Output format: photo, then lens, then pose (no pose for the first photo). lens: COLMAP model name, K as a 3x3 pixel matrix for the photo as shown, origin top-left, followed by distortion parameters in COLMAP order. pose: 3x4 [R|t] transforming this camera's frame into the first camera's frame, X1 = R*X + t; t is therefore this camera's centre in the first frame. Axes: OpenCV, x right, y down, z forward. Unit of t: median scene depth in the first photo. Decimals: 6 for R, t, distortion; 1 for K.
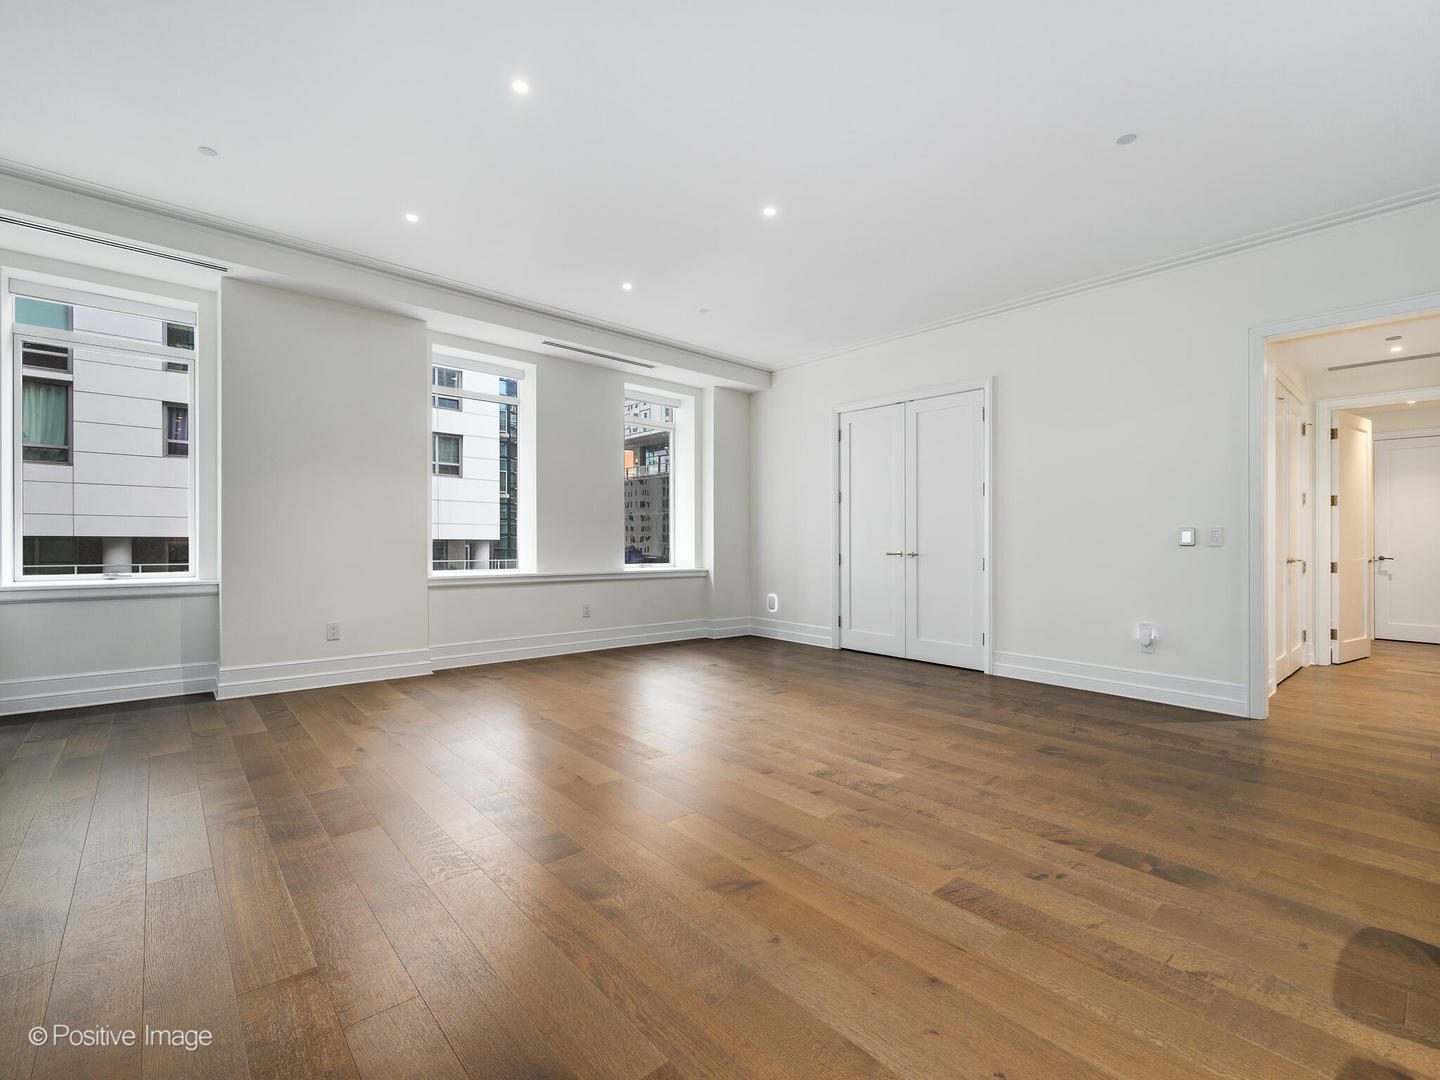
lens RADIAL K [[611.5, 0, 720.0], [0, 611.5, 540.0], [0, 0, 1]] dist [-0.001543, -0.000177]
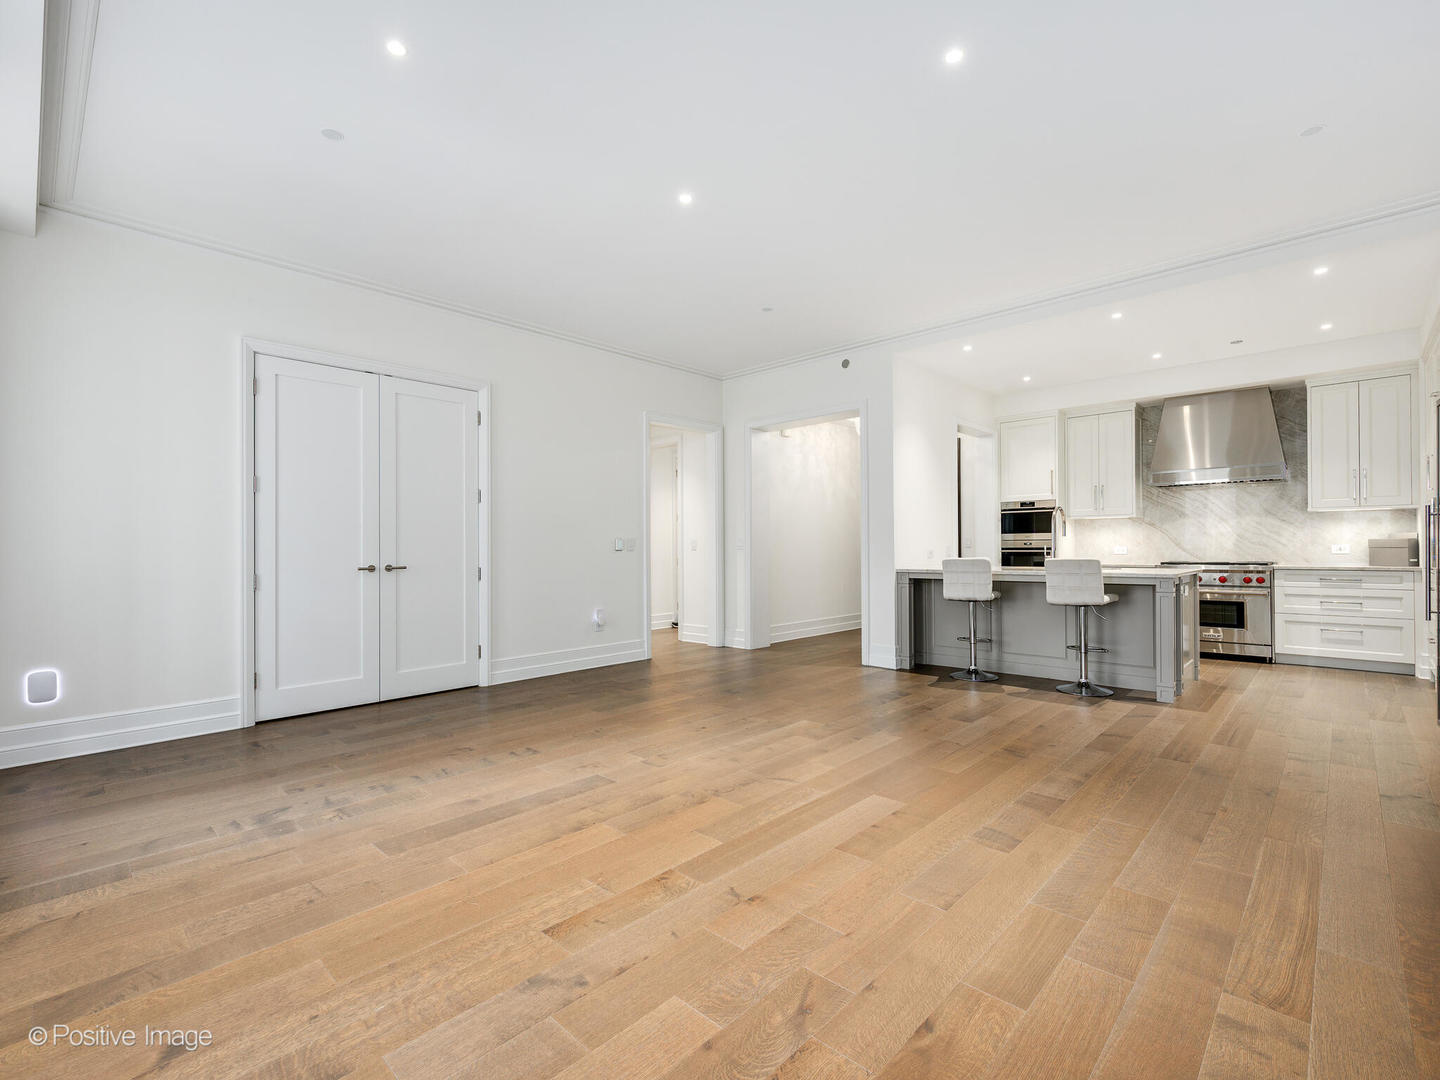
lens RADIAL K [[653.0, 0, 720.0], [0, 653.0, 540.0], [0, 0, 1]] dist [0.001322, -0.000371]
pose [[-0.057606, 0.001123, 0.998339, -0.805677], [0.008173, 0.999966, -0.000653, -0.012436], [-0.998306, 0.008122, -0.057614, 0.892399]]
